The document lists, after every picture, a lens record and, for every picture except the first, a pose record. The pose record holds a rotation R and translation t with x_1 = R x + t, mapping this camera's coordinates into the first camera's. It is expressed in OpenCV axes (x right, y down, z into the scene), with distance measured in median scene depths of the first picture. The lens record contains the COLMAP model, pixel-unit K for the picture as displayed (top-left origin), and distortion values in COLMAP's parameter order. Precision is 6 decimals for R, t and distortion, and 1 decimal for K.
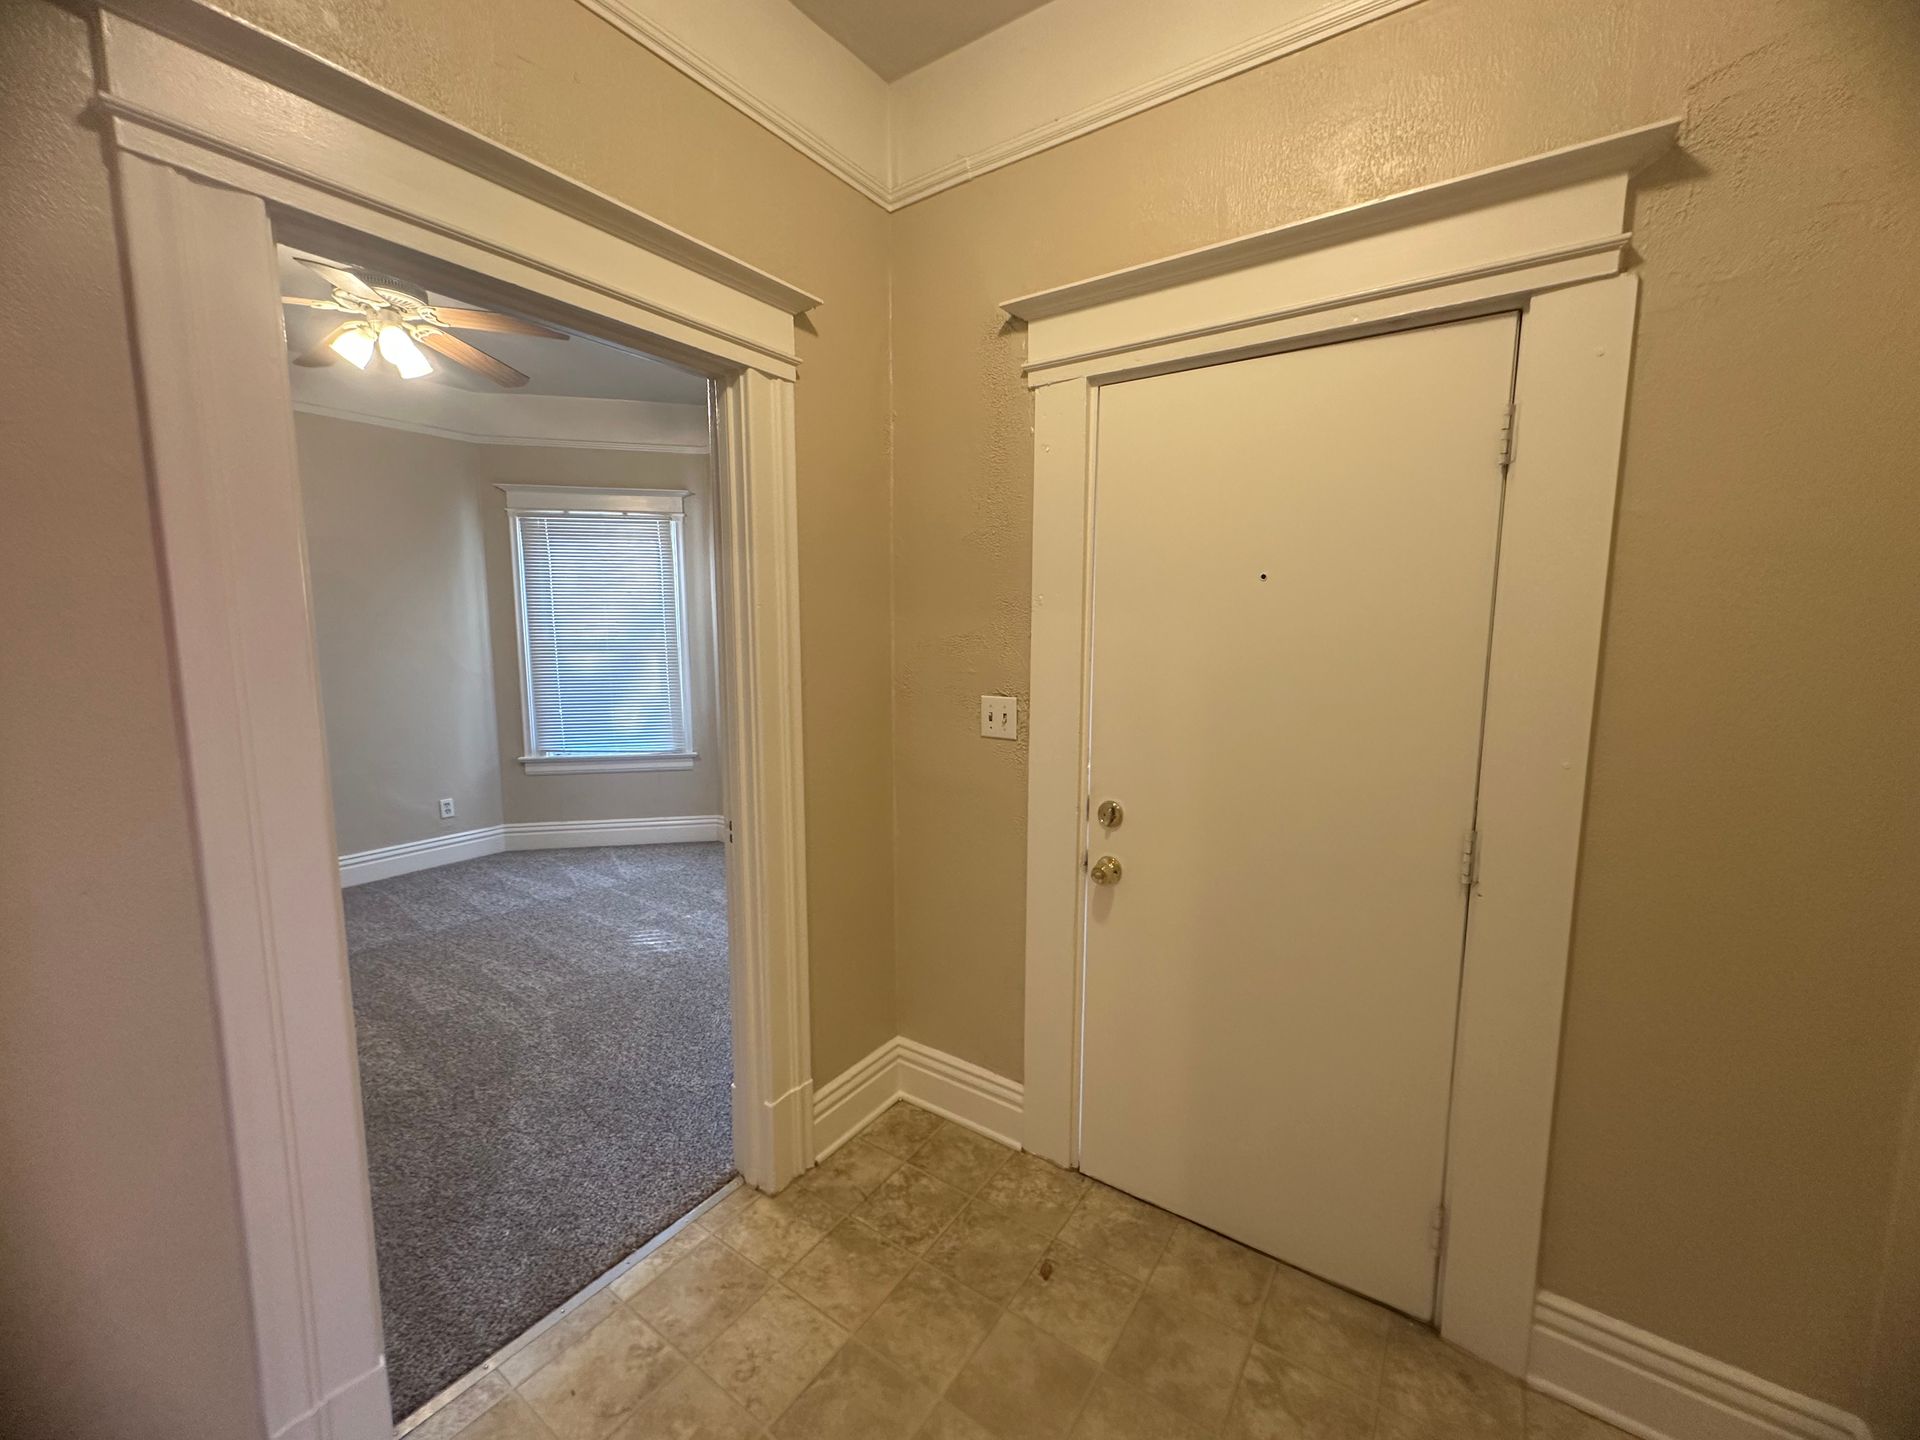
lens RADIAL K [[759.9, 0, 957.0], [0, 759.9, 713.8], [0, 0, 1]] dist [0.001418, 0.000007]
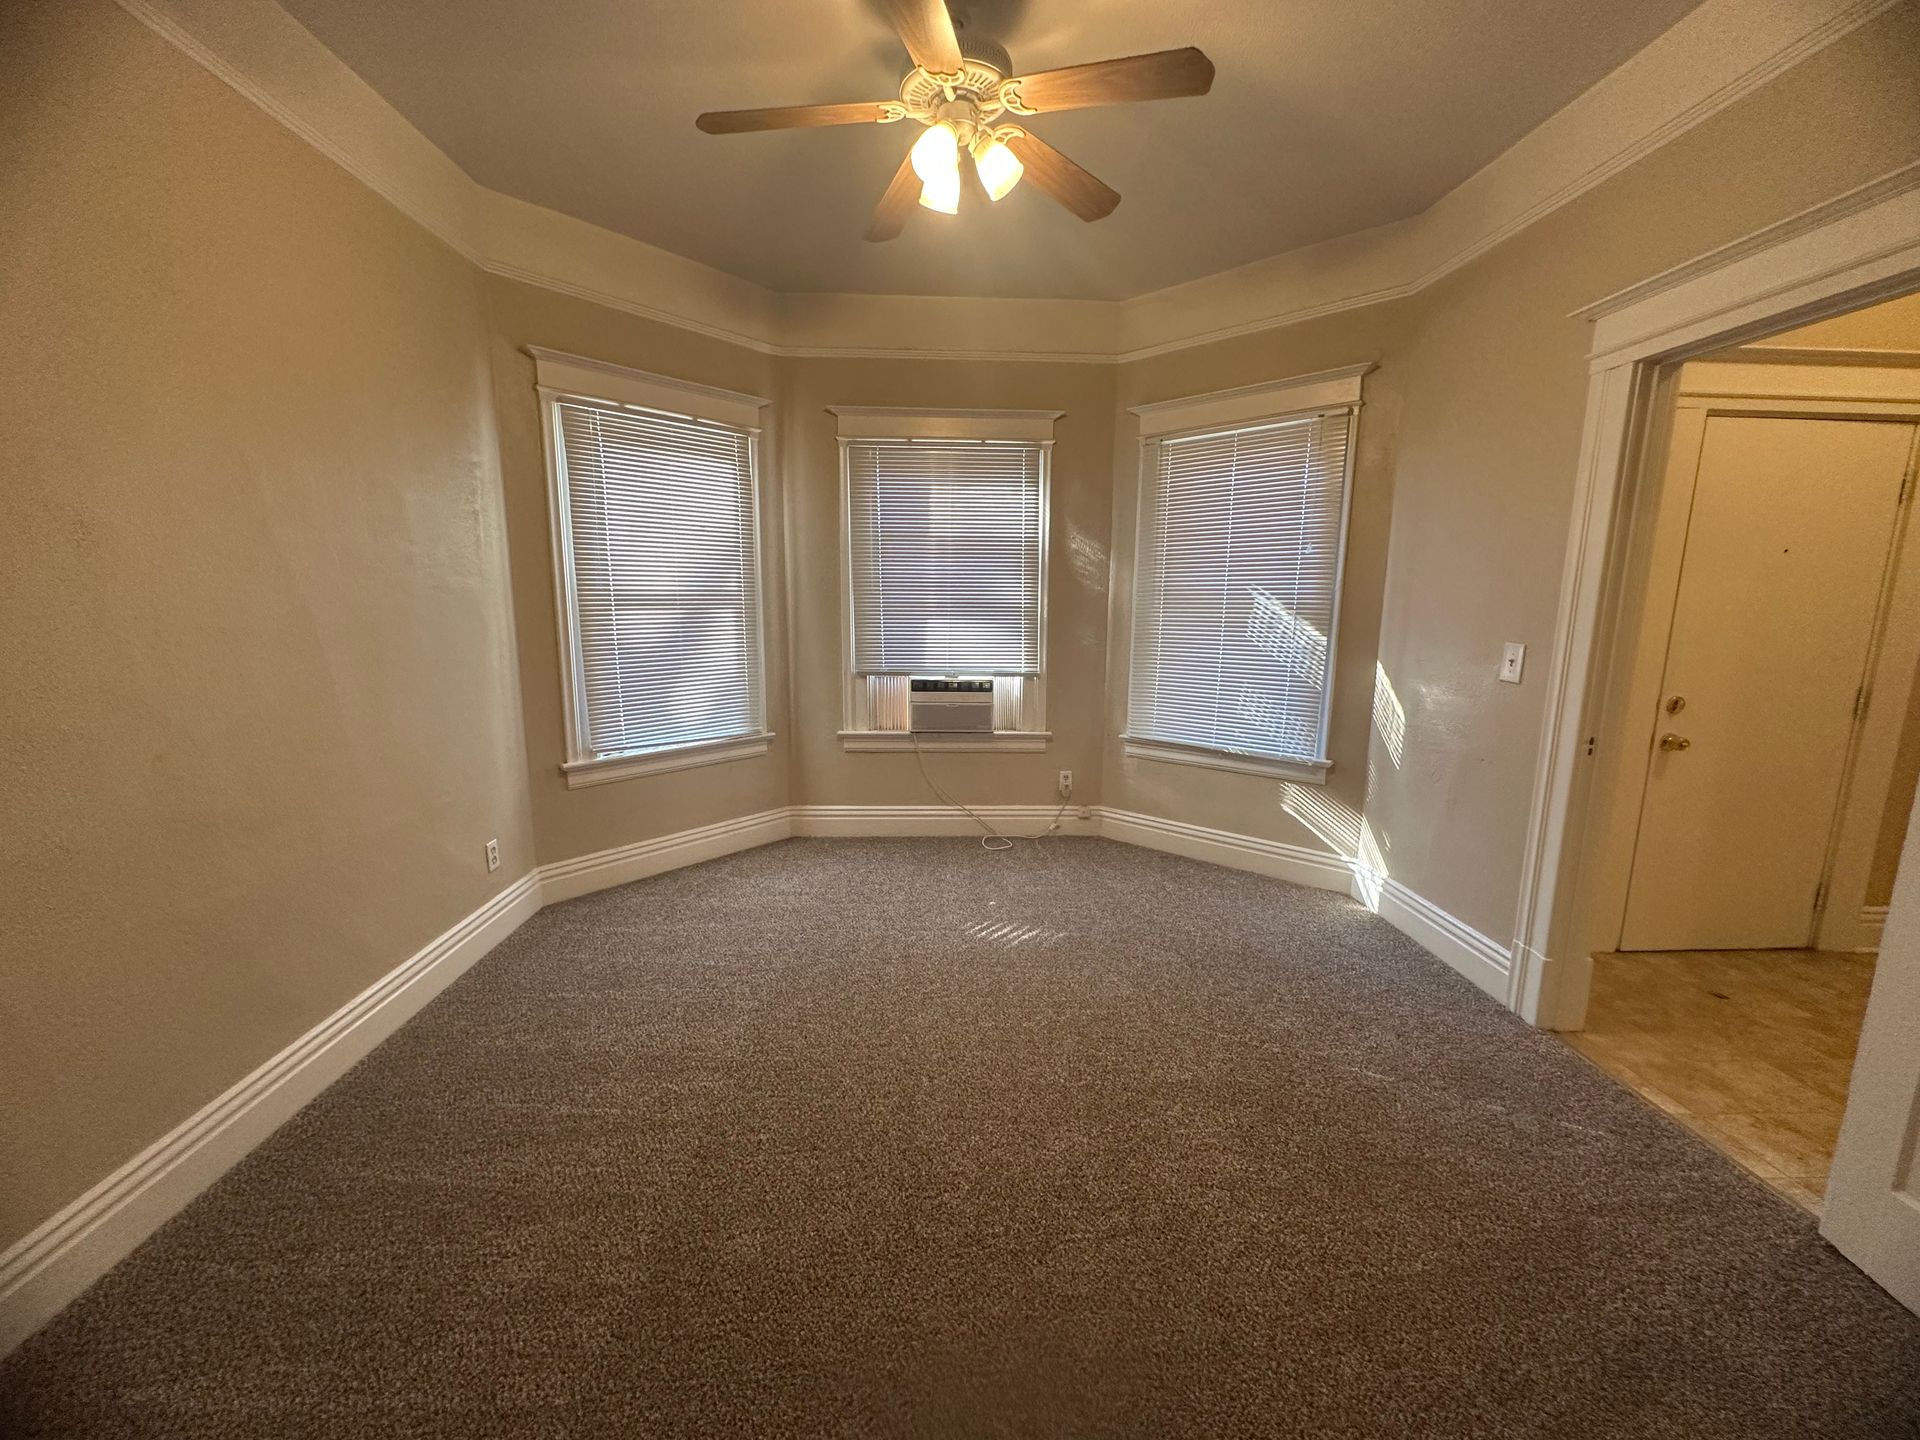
lens RADIAL K [[762.3, 0, 957.5], [0, 762.3, 715.8], [0, 0, 1]] dist [0.000990, 0.000092]
pose [[0.795351, -0.091373, 0.599223, -0.734744], [0.058612, 0.995534, 0.074008, -0.016768], [-0.603309, -0.023741, 0.797154, 0.259903]]
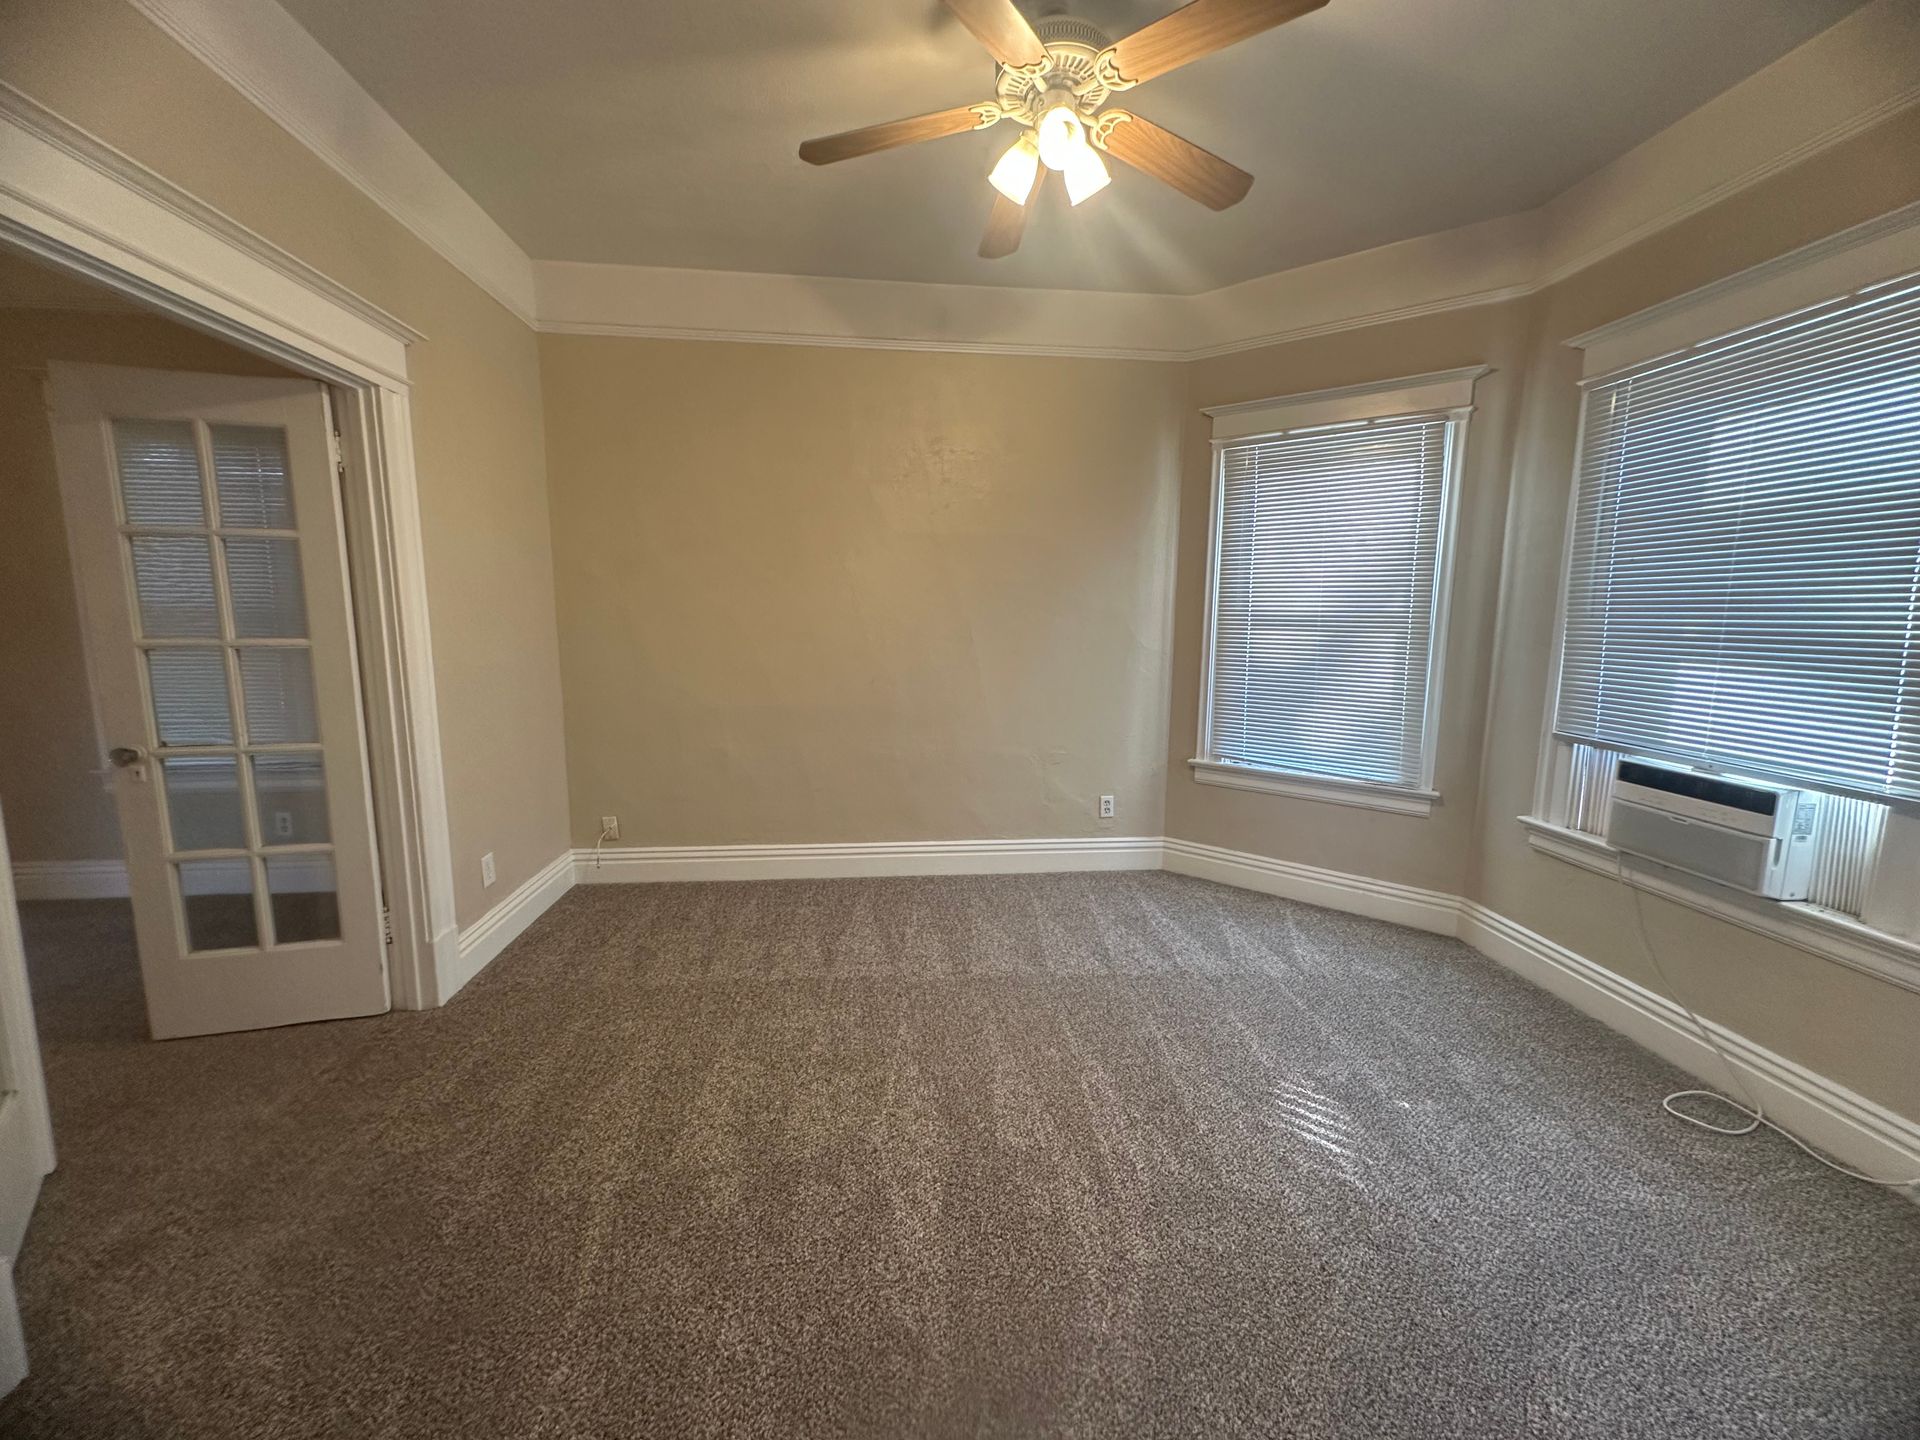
lens RADIAL K [[756.3, 0, 960.0], [0, 756.3, 720.0], [0, 0, 1]] dist [-0.000475, -0.000029]
pose [[0.650058, 0.115504, -0.751055, -0.149975], [-0.095336, 0.992967, 0.070192, -0.016825], [0.753881, 0.025974, 0.656498, 0.313974]]
